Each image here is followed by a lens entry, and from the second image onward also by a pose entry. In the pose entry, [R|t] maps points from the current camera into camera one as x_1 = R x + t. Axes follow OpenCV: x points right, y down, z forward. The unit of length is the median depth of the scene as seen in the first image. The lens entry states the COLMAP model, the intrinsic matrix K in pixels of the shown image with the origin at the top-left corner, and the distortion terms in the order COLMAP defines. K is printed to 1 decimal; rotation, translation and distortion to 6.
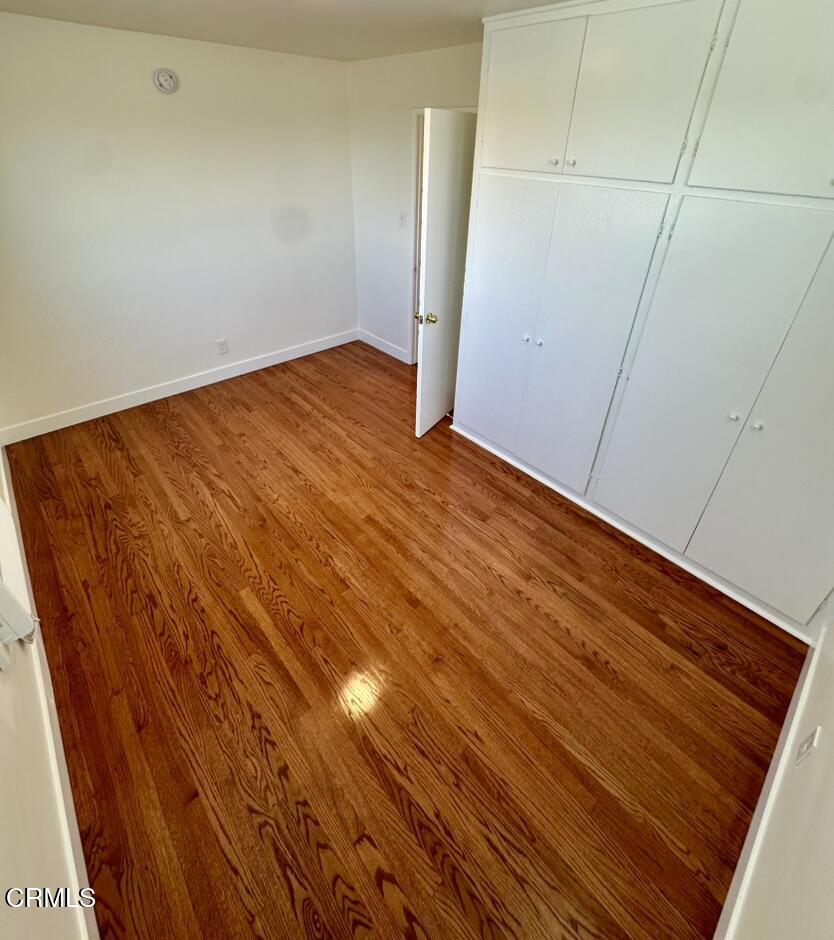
lens RADIAL K [[473.5, 0, 421.3], [0, 473.5, 469.6], [0, 0, 1]] dist [0.004930, 0.000173]
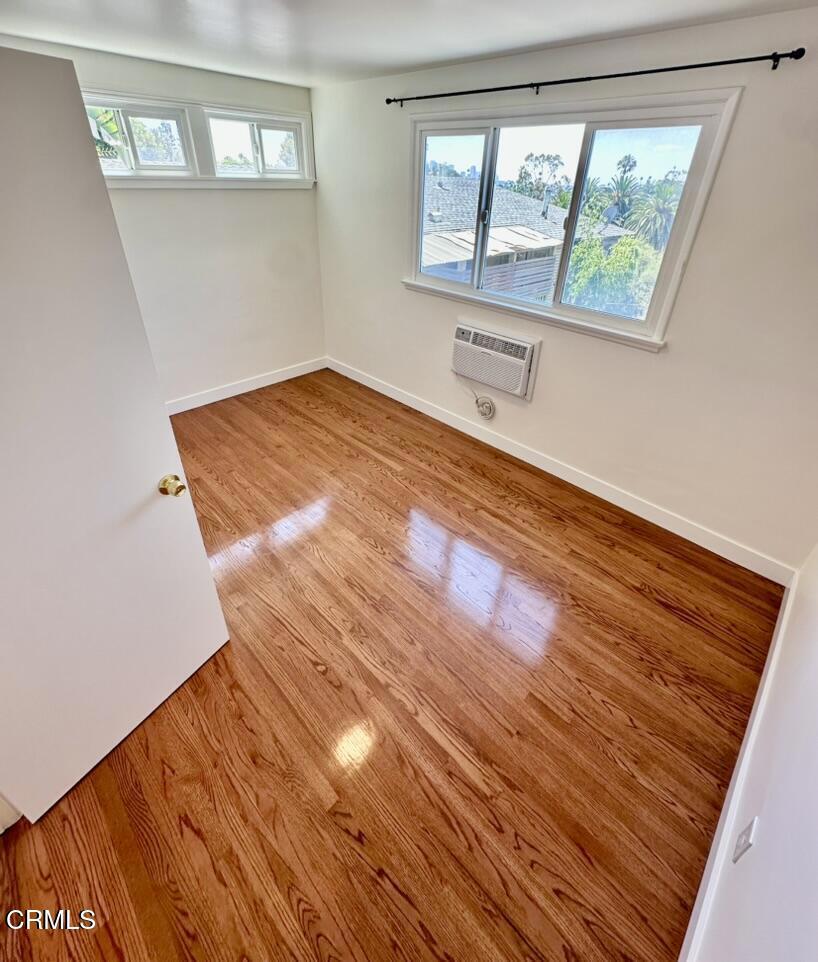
lens RADIAL K [[467.8, 0, 413.8], [0, 467.8, 482.0], [0, 0, 1]] dist [0.000102, 0.000322]
pose [[-0.997571, -0.013429, -0.068353, -0.245747], [-0.068564, 0.362631, 0.929407, -0.857043], [0.012306, 0.931836, -0.362671, 1.226386]]
